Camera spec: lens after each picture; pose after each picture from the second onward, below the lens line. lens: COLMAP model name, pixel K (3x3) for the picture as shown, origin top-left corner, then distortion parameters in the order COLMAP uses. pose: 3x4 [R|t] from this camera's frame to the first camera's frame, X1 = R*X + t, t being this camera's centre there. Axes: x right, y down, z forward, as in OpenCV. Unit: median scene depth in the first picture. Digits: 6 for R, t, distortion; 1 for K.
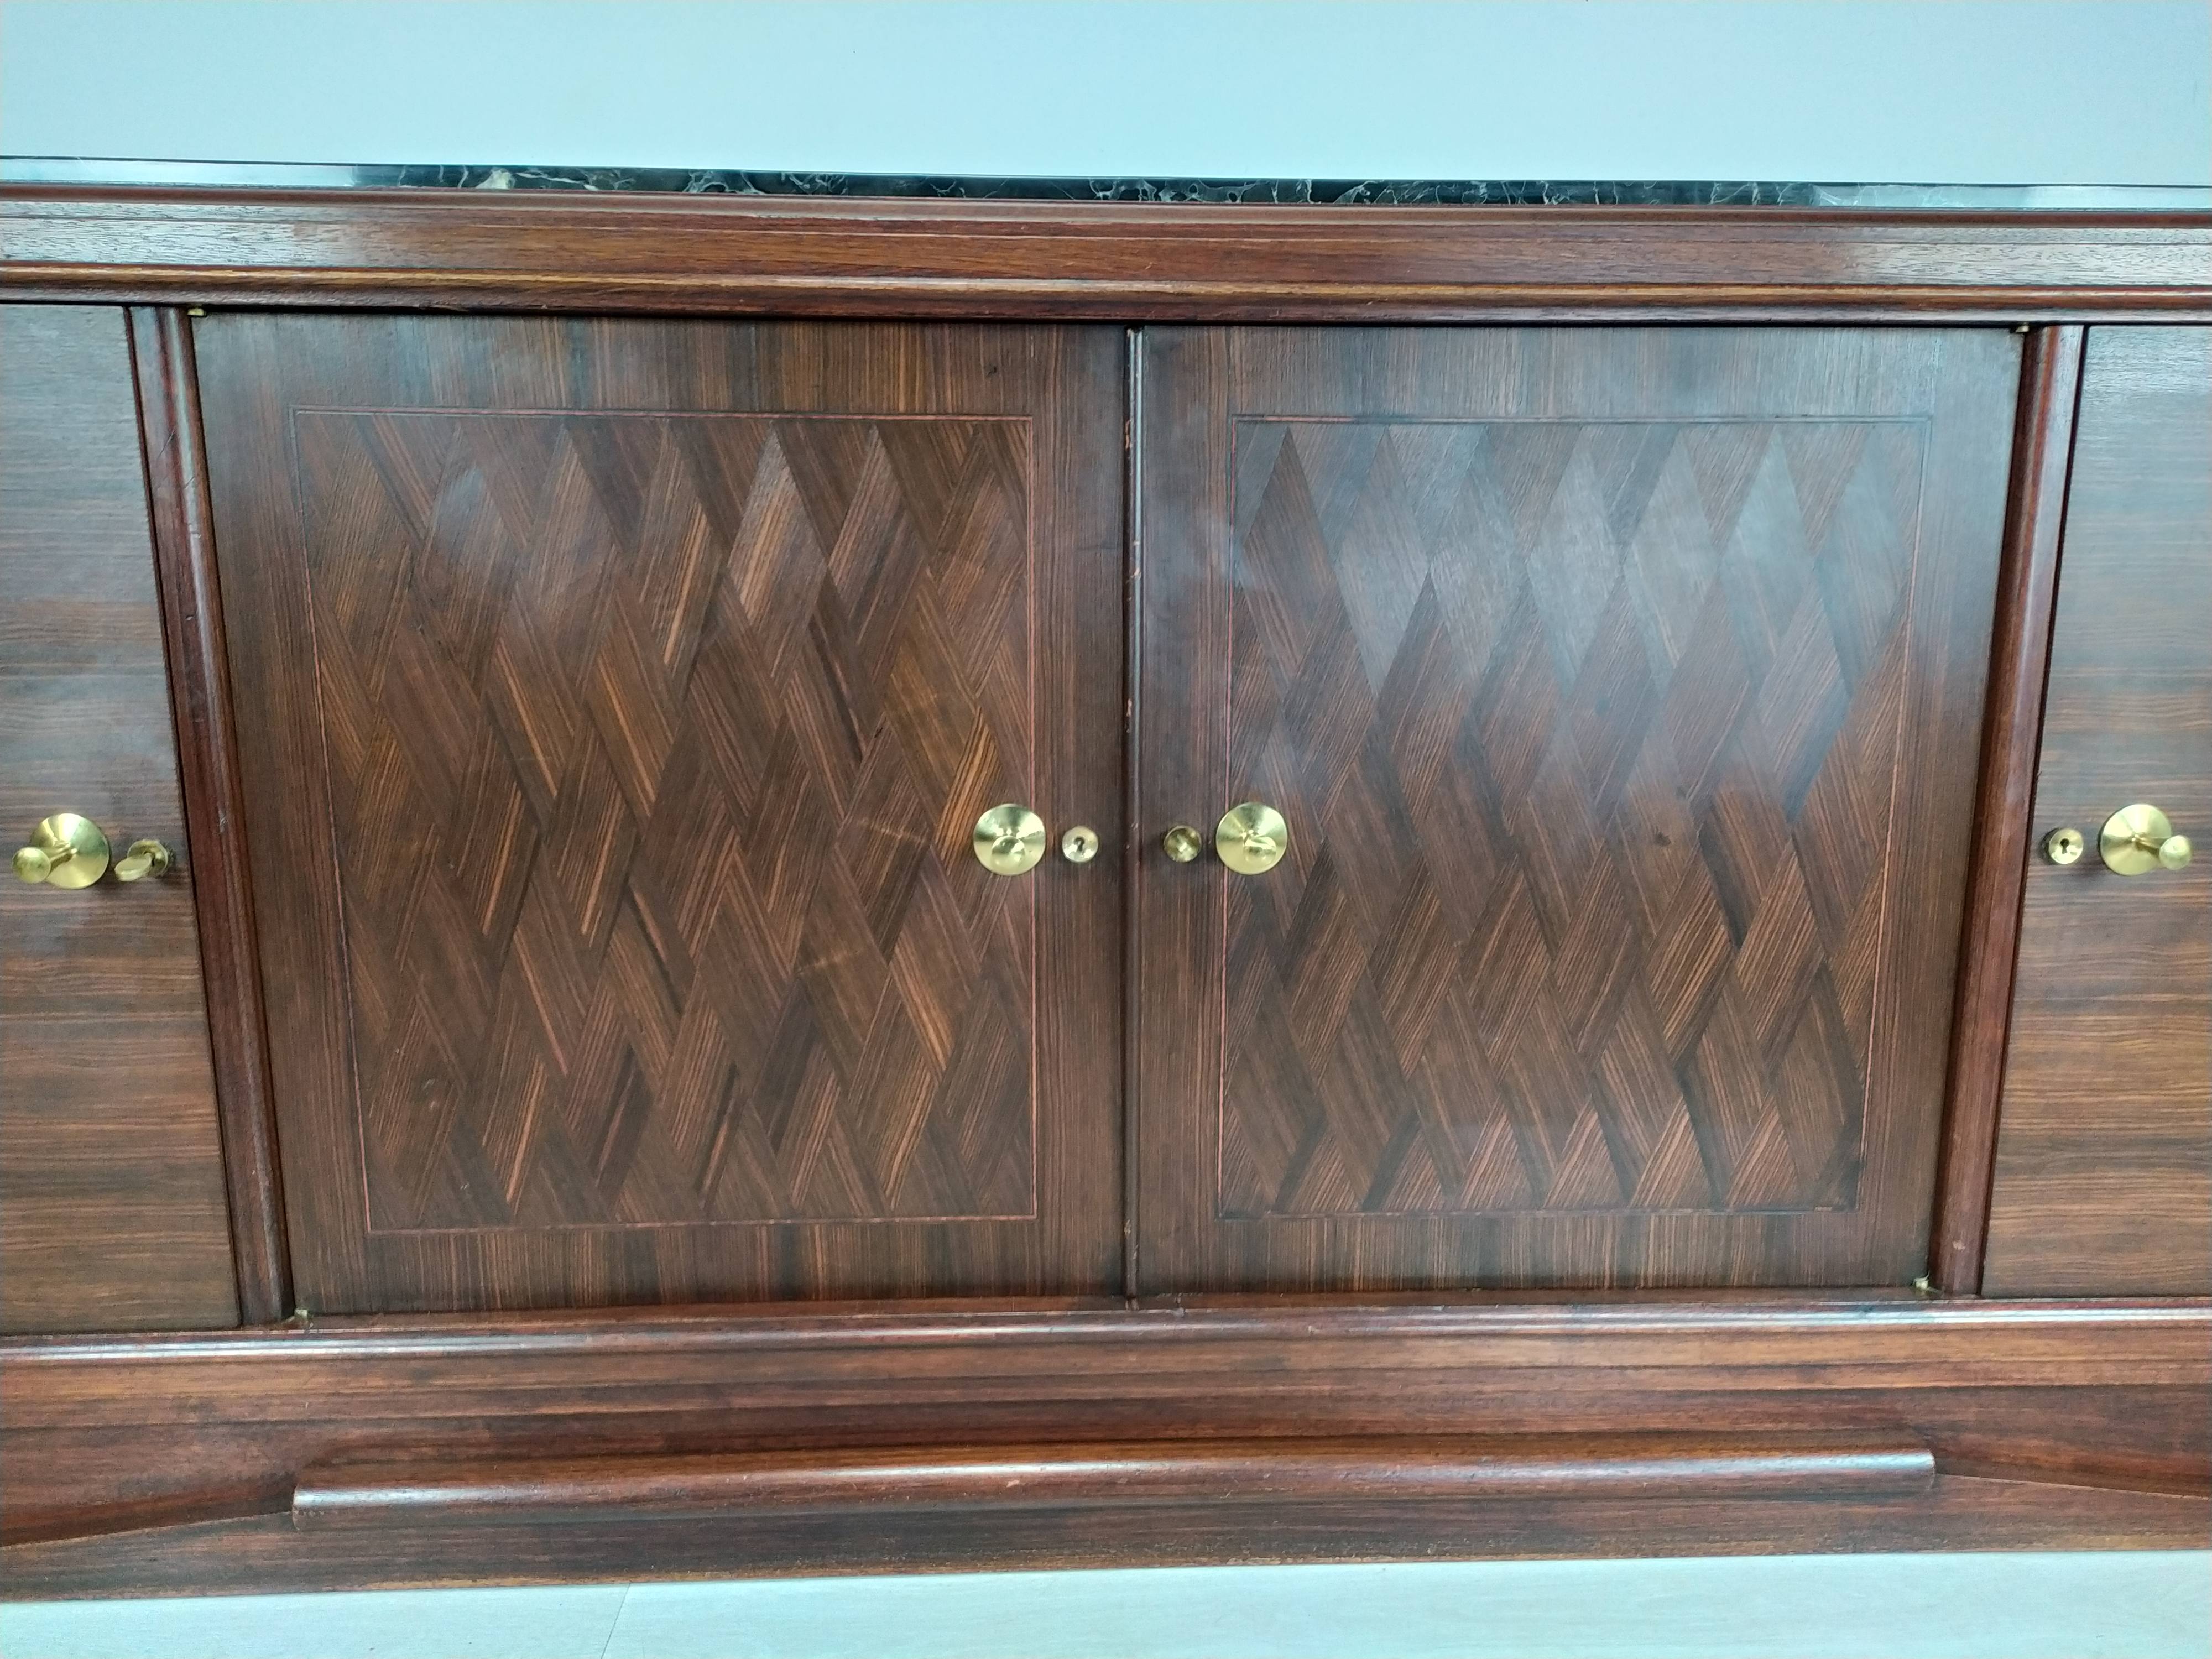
lens RADIAL K [[1670.2, 0, 1140.5], [0, 1670.2, 830.4], [0, 0, 1]] dist [0.053025, -0.062667]
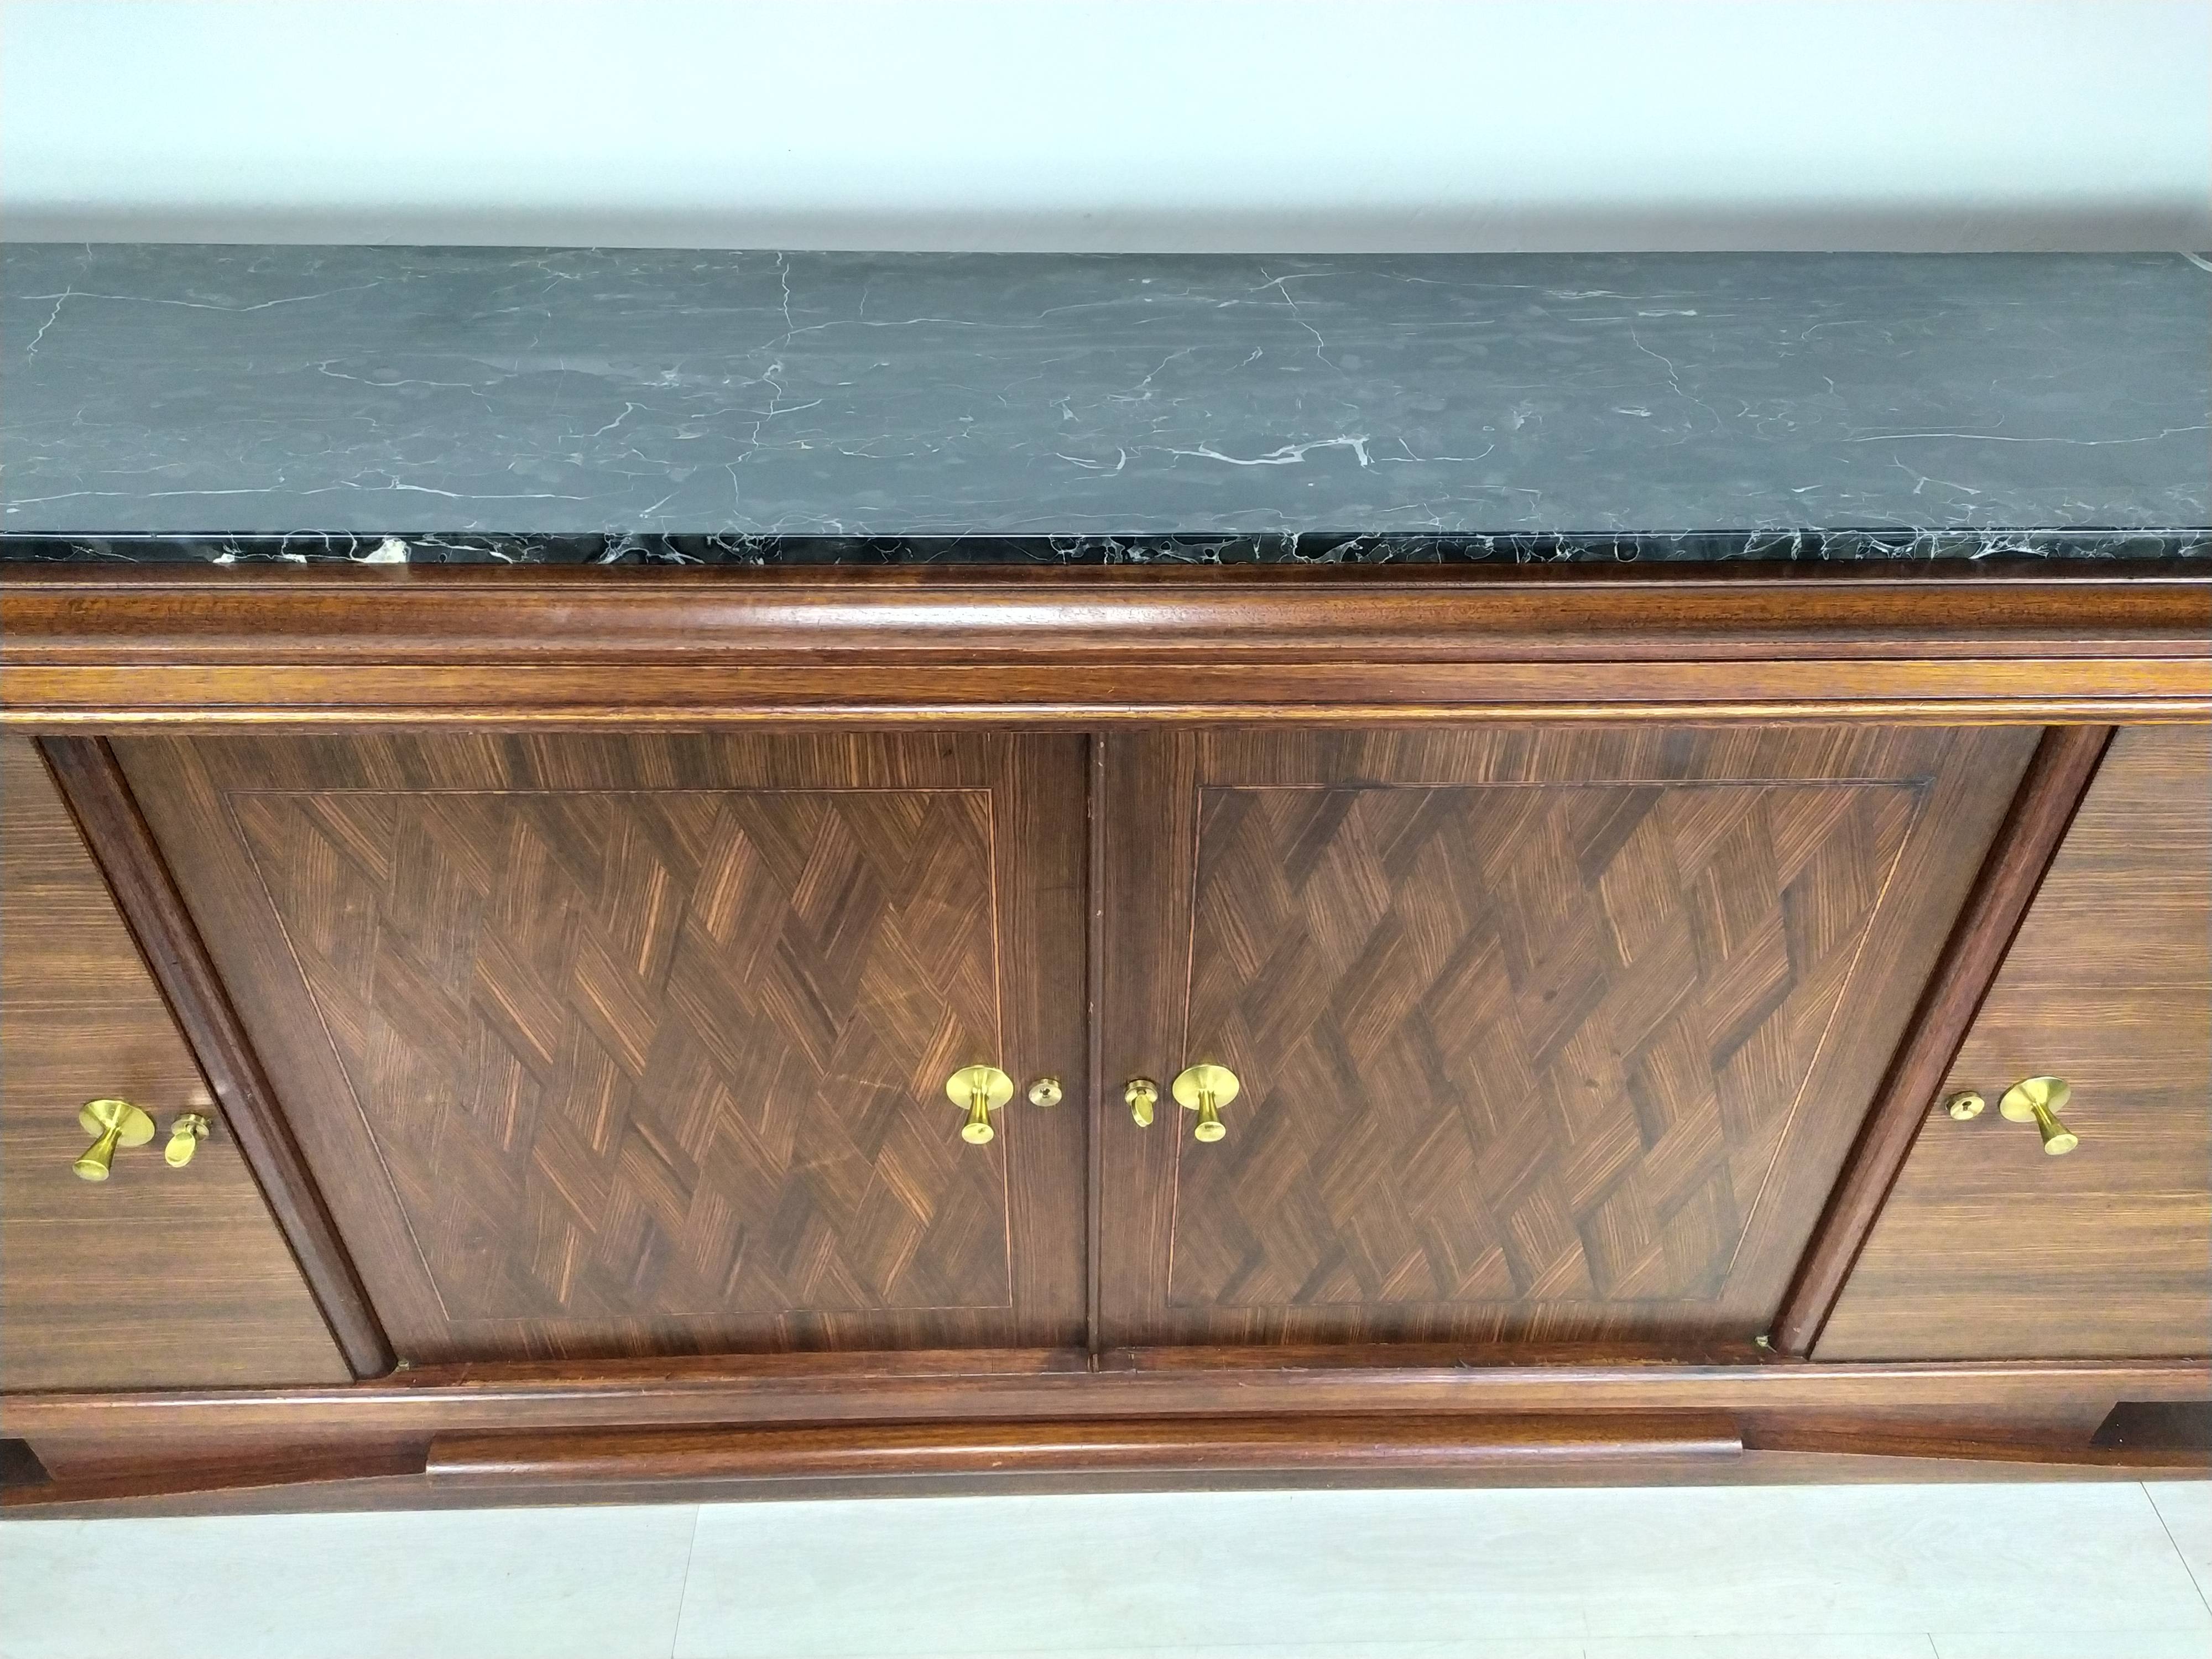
lens RADIAL K [[1656.0, 0, 1126.3], [0, 1656.0, 835.4], [0, 0, 1]] dist [0.045313, -0.043120]
pose [[0.999726, 0.022237, -0.007354, 0.019500], [-0.016039, 0.878798, 0.476925, -0.630129], [0.017068, -0.476676, 0.878913, 0.139785]]
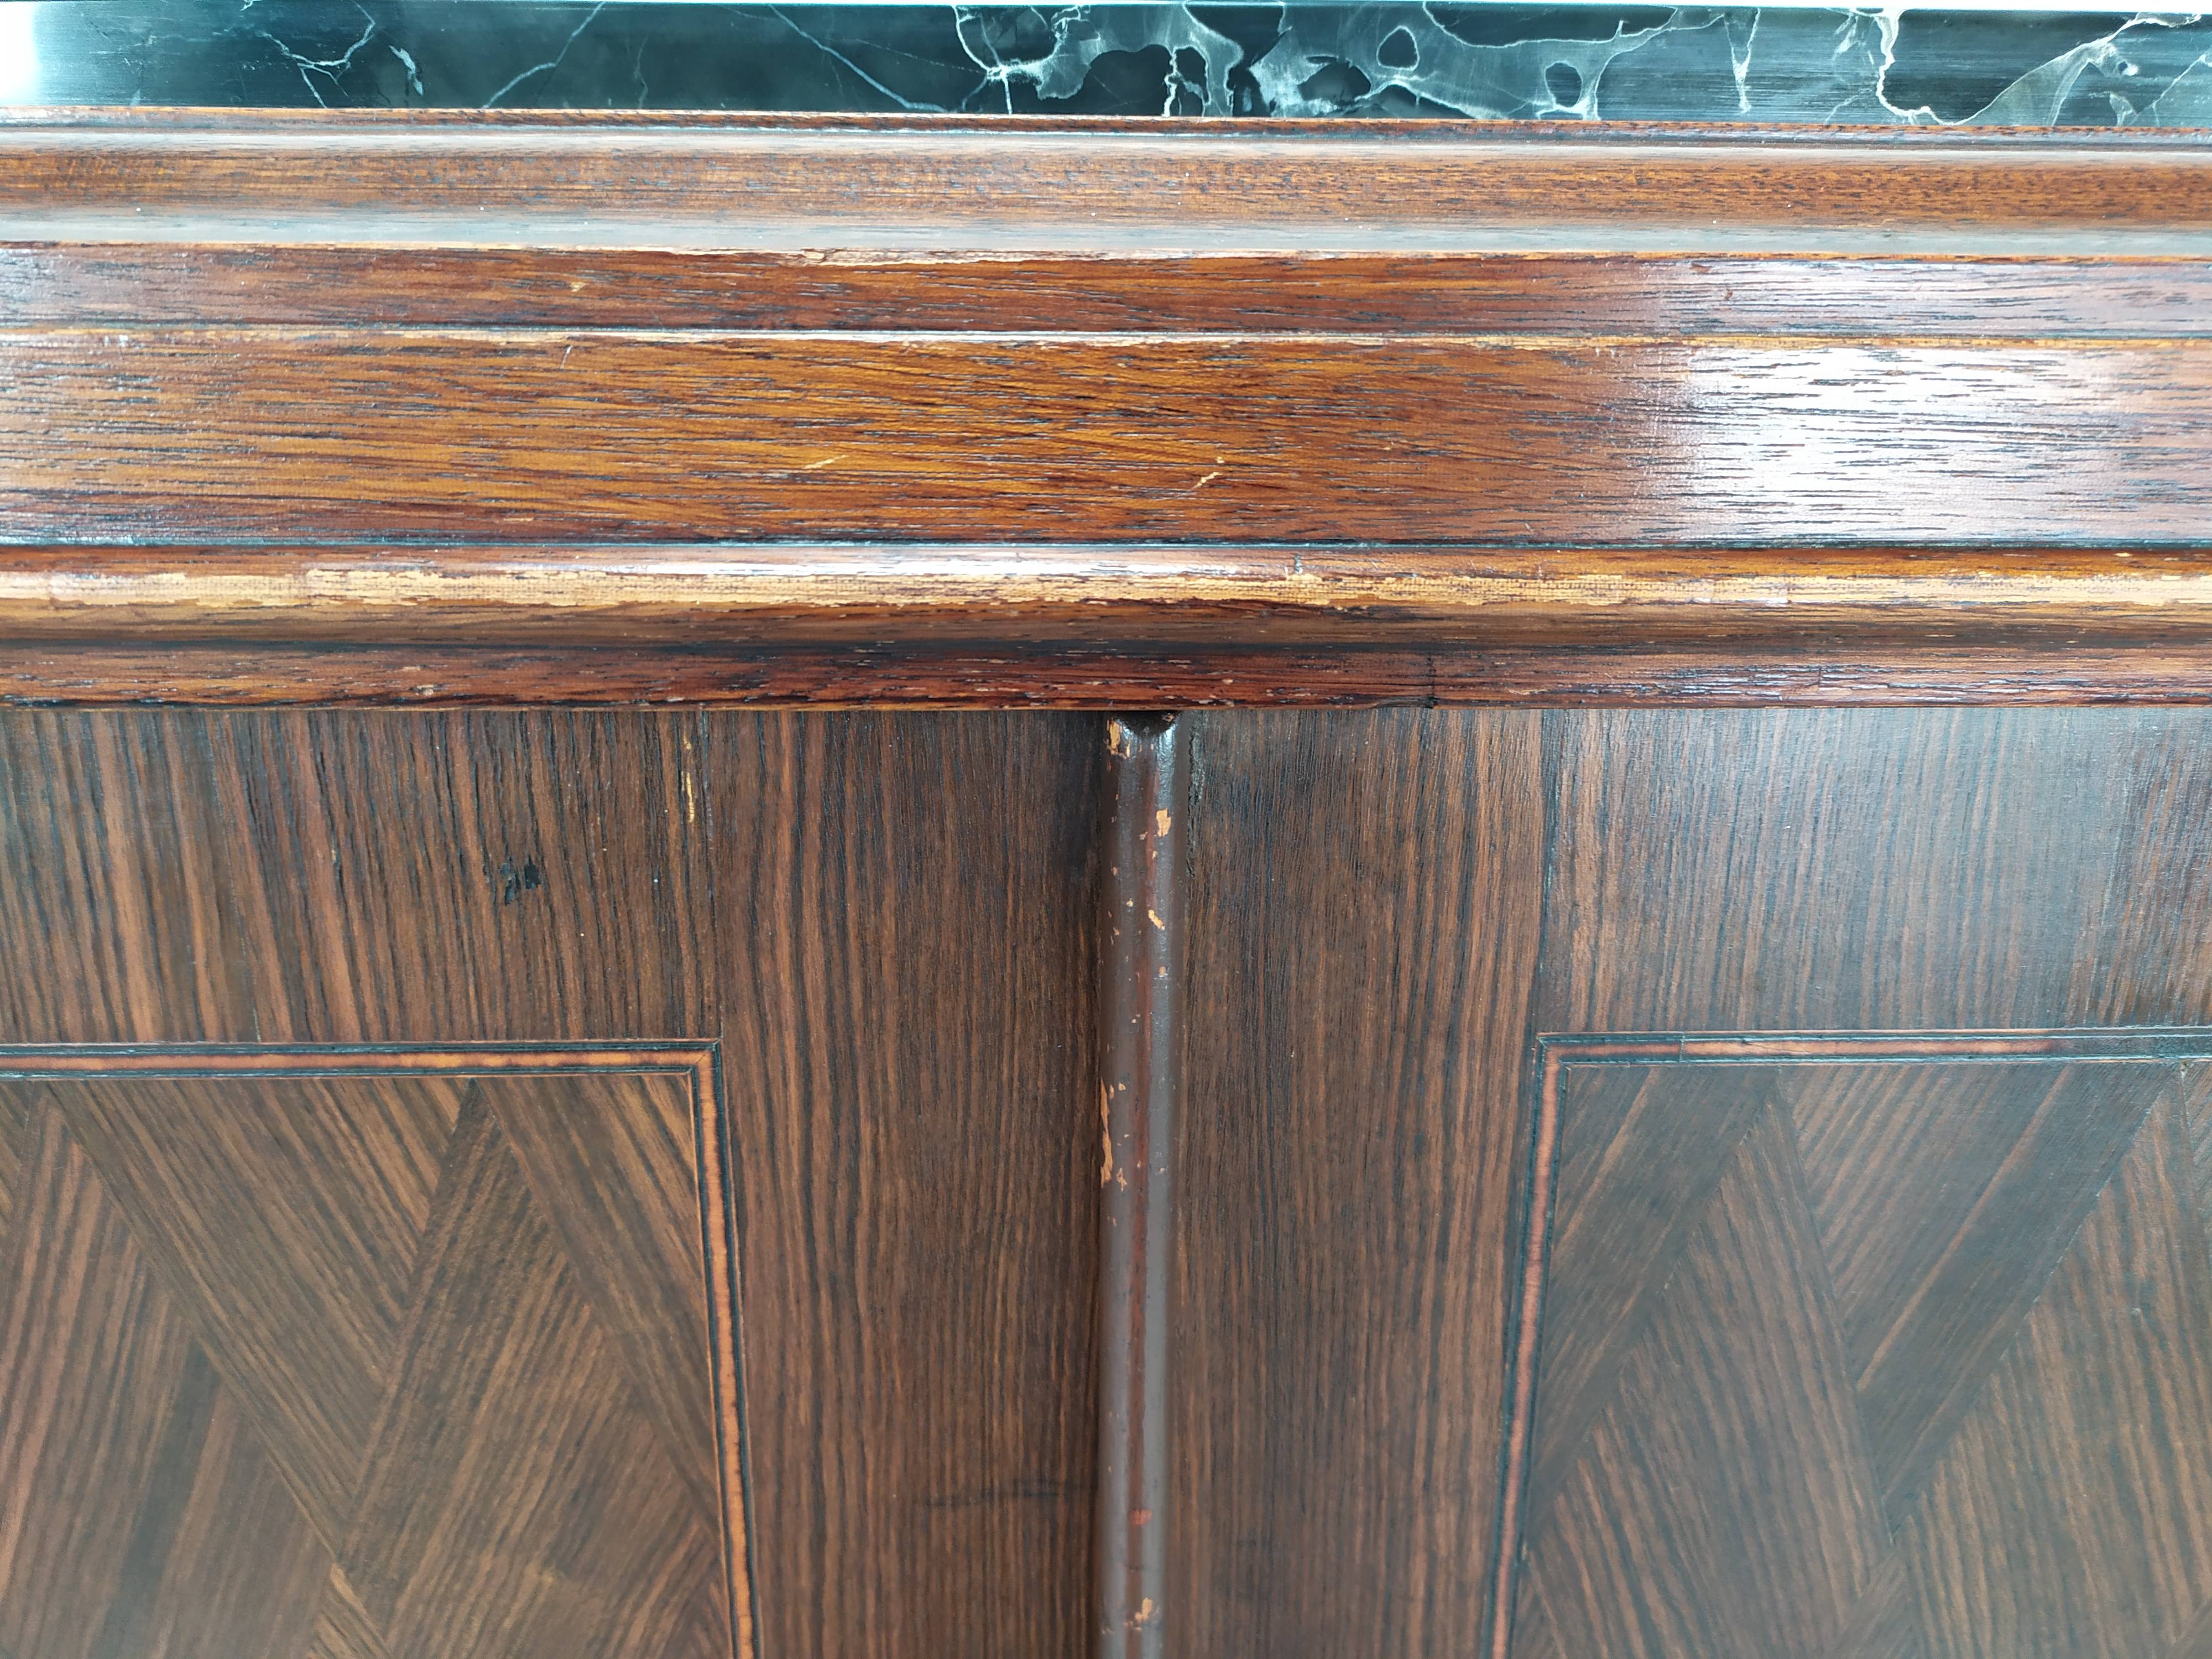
lens RADIAL K [[1670.2, 0, 1115.7], [0, 1670.2, 832.0], [0, 0, 1]] dist [0.053025, -0.062667]
pose [[0.999782, 0.008022, -0.019294, -0.002083], [-0.005848, 0.993891, 0.110207, -0.282547], [0.020060, -0.110070, 0.993721, 0.711952]]
